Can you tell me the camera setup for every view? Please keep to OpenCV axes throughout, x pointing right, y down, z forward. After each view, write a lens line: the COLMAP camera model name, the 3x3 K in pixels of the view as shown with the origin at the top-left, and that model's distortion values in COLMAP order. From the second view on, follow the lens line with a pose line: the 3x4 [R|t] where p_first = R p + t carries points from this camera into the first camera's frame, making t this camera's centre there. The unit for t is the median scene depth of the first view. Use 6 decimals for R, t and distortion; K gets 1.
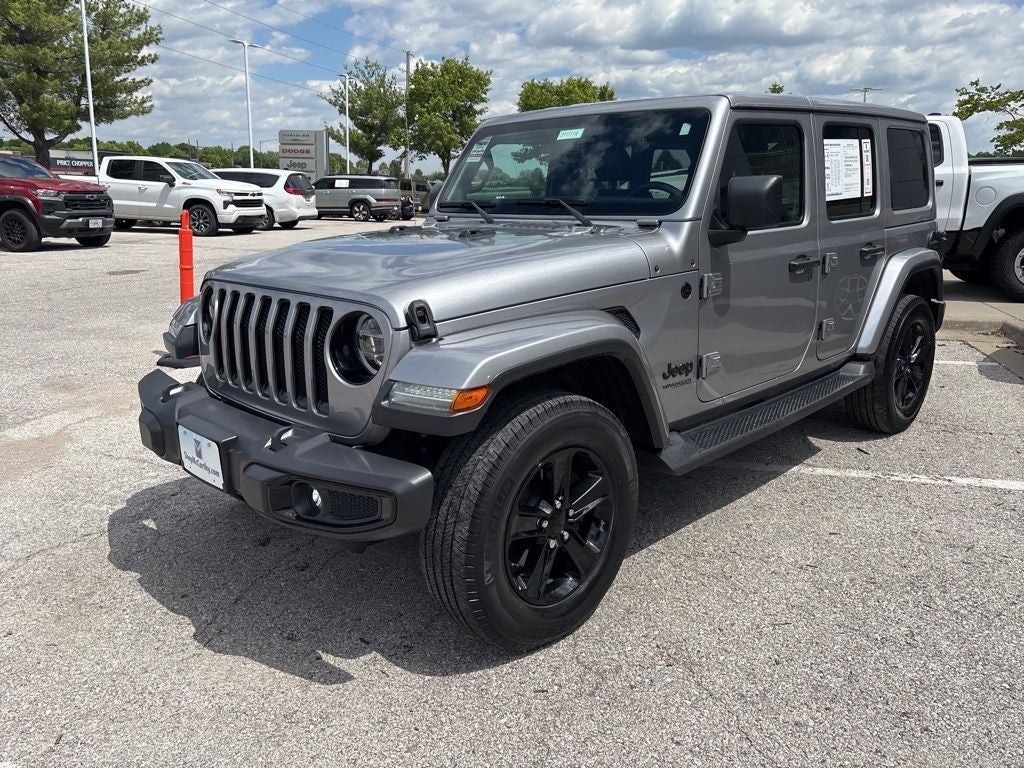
lens RADIAL K [[764.0, 0, 506.6], [0, 764.0, 408.0], [0, 0, 1]] dist [0.045498, -0.049509]
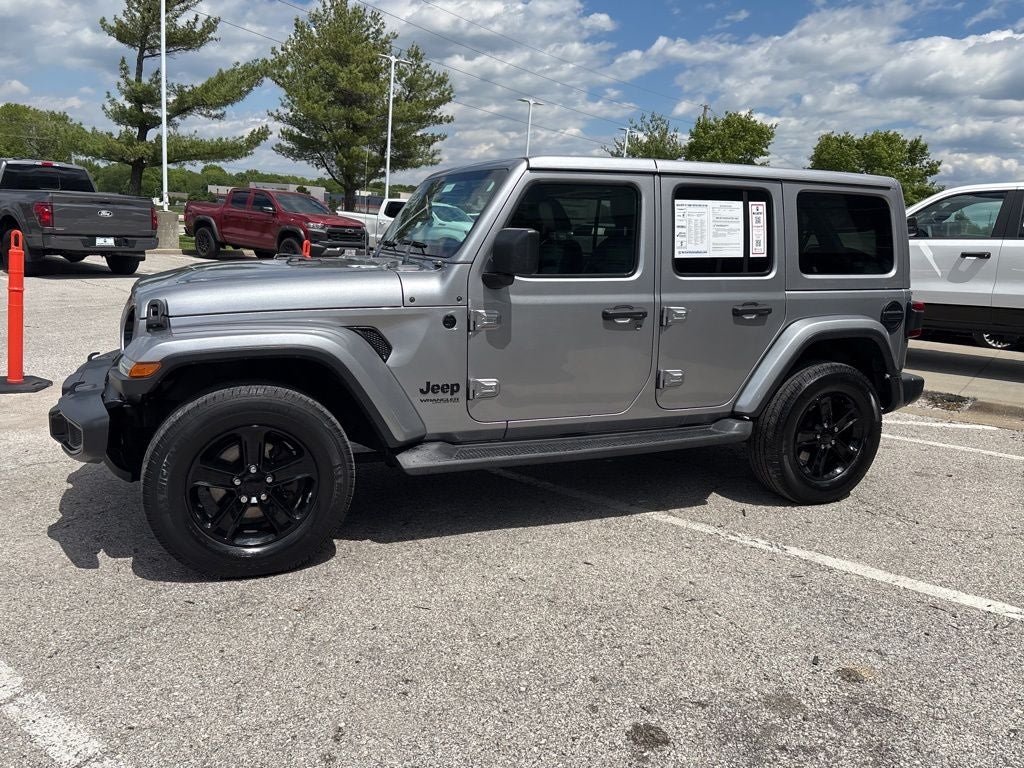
lens RADIAL K [[764.0, 0, 506.6], [0, 764.0, 408.0], [0, 0, 1]] dist [0.045498, -0.049509]
pose [[0.926984, 0.128368, -0.352452, 0.151833], [-0.148884, 0.988349, -0.031610, 0.000272], [0.344288, 0.081776, 0.935296, -0.010501]]
